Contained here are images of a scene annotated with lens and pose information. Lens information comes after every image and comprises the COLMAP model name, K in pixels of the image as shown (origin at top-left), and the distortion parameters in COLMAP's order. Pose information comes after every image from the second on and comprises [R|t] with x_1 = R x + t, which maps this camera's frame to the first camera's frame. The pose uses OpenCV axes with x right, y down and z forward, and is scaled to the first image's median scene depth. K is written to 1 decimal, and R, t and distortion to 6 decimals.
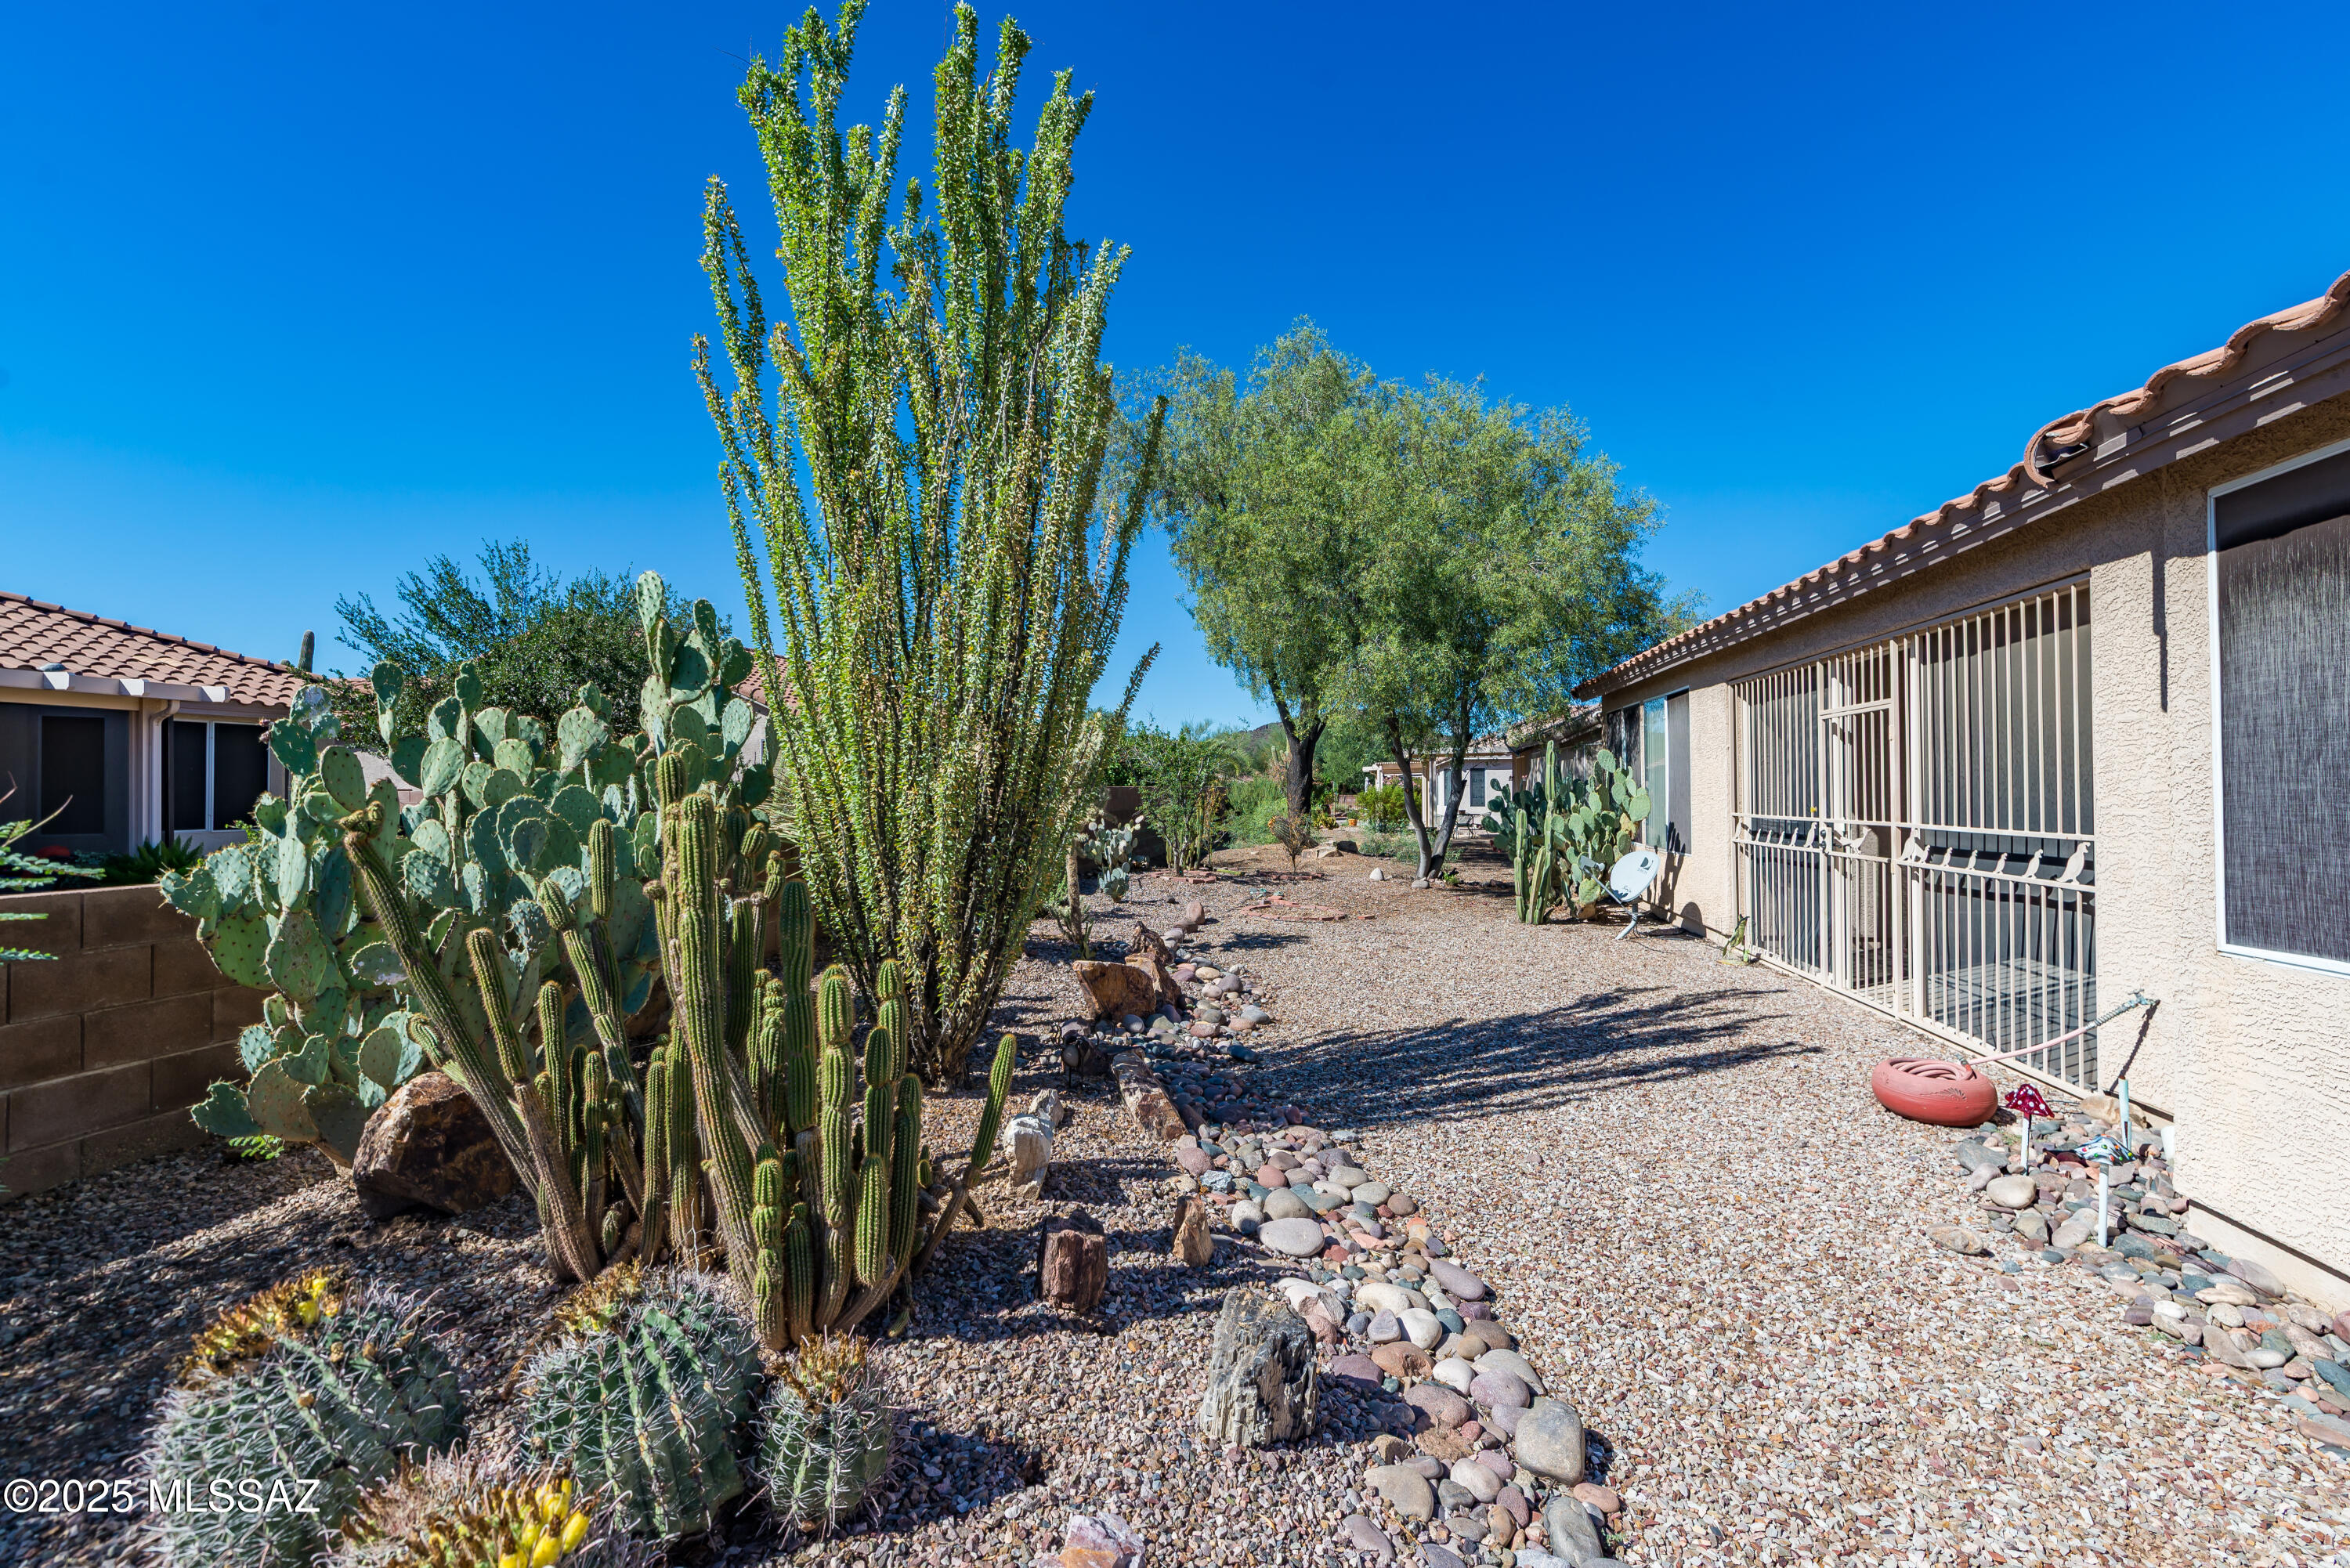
lens RADIAL K [[1005.0, 0, 1207.1], [0, 1005.0, 777.7], [0, 0, 1]] dist [0.000205, -0.000267]
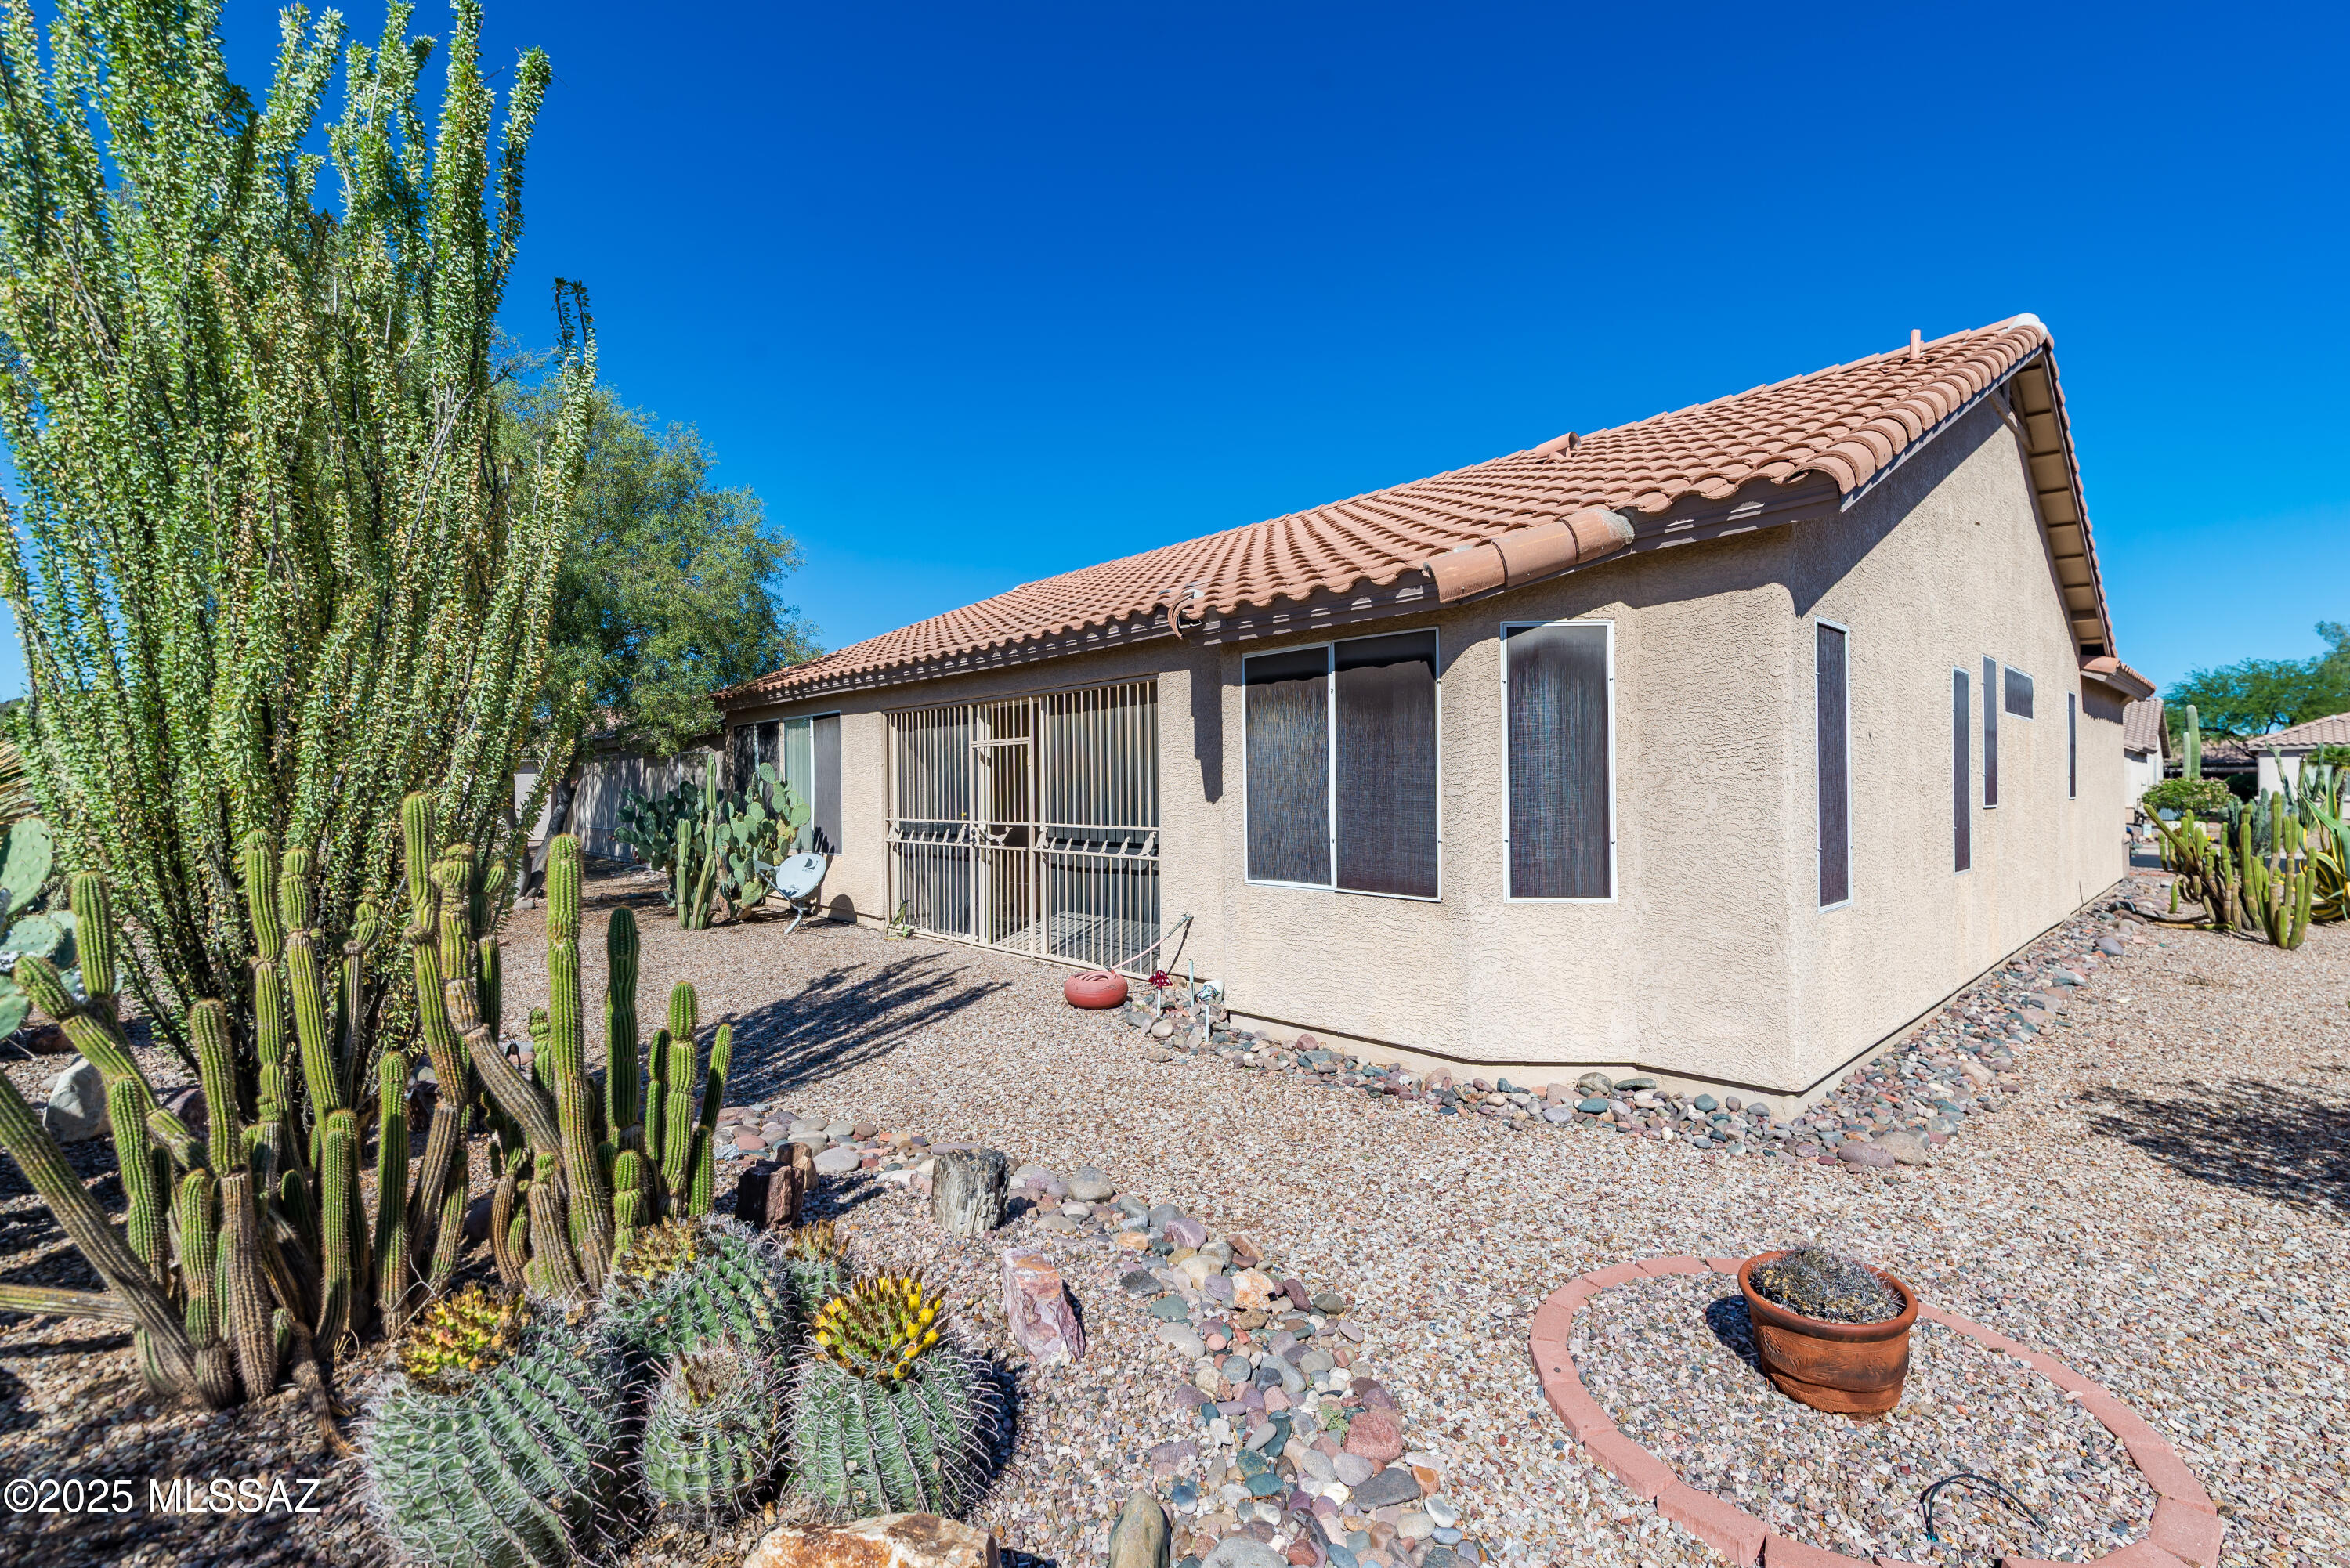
lens RADIAL K [[1005.0, 0, 1207.1], [0, 1005.0, 777.7], [0, 0, 1]] dist [0.000205, -0.000267]
pose [[0.599884, 0.007100, 0.800056, -0.327608], [-0.005232, 0.999974, -0.004951, -0.014961], [-0.800070, -0.001216, 0.599905, -0.074388]]
